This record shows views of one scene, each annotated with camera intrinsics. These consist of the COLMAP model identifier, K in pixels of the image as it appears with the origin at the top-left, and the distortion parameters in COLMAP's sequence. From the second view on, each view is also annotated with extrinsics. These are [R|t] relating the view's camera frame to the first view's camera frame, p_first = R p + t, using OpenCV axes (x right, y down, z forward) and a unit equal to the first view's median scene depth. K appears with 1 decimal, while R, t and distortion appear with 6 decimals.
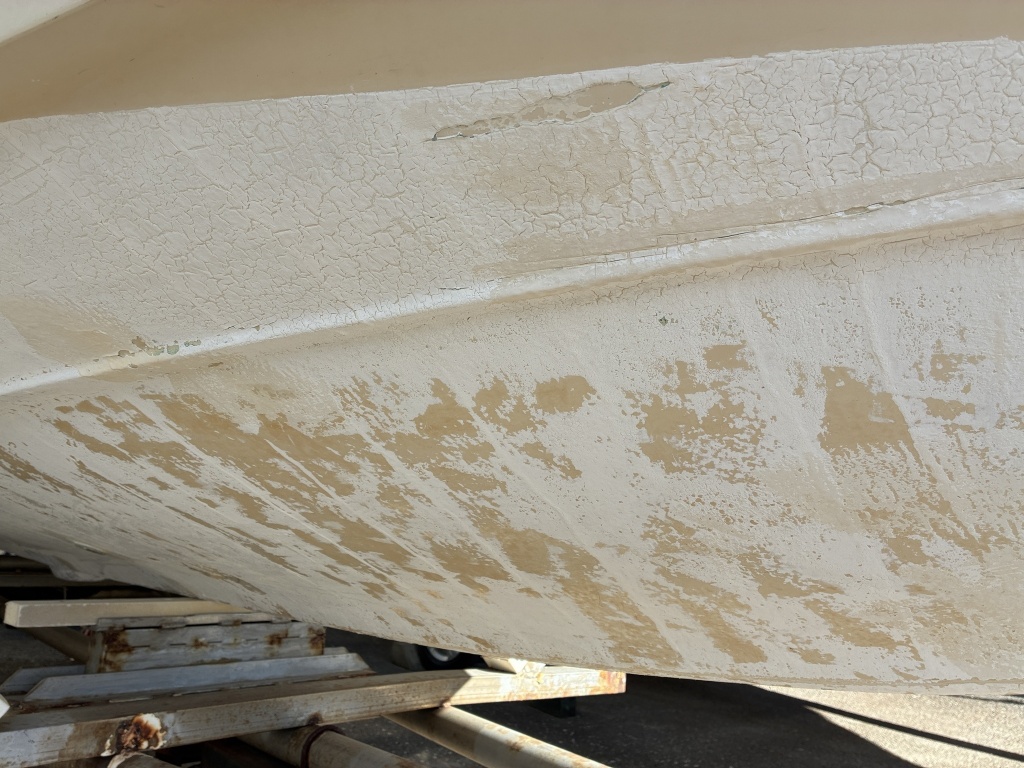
lens RADIAL K [[768.1, 0, 499.7], [0, 768.1, 386.0], [0, 0, 1]] dist [0.042540, -0.042386]
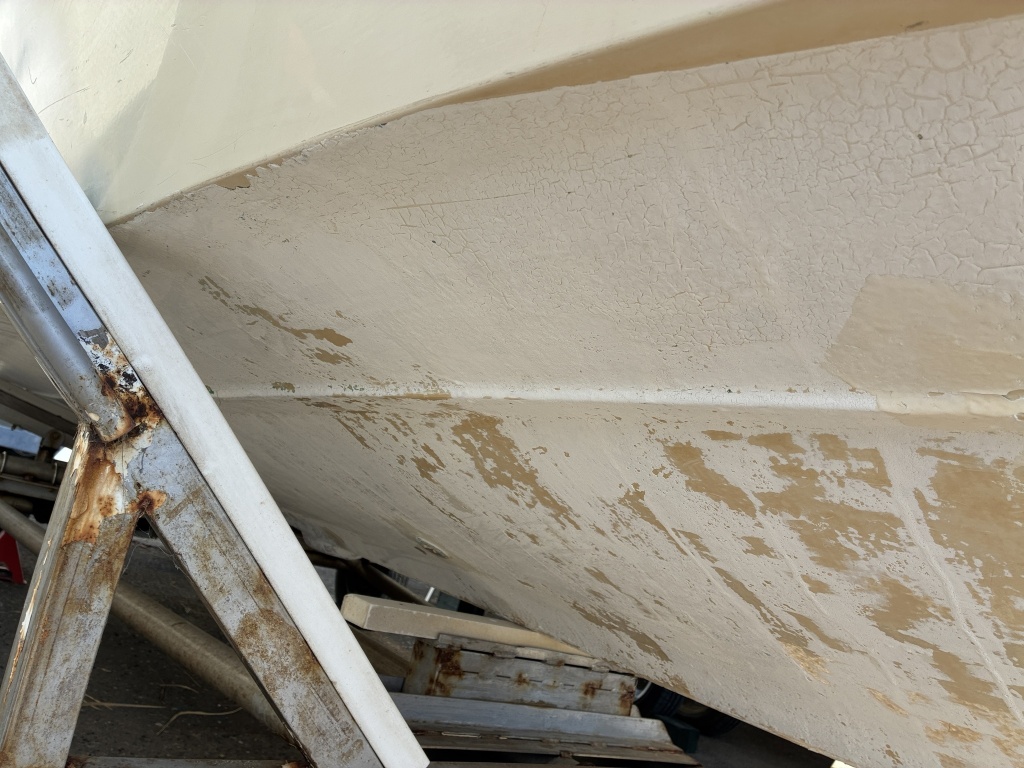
lens RADIAL K [[768.1, 0, 499.7], [0, 768.1, 386.0], [0, 0, 1]] dist [0.042540, -0.042386]
pose [[0.971794, 0.175162, -0.157907, -0.355873], [-0.176635, 0.984265, 0.004771, 0.009852], [0.156258, 0.023255, 0.987442, 0.143403]]
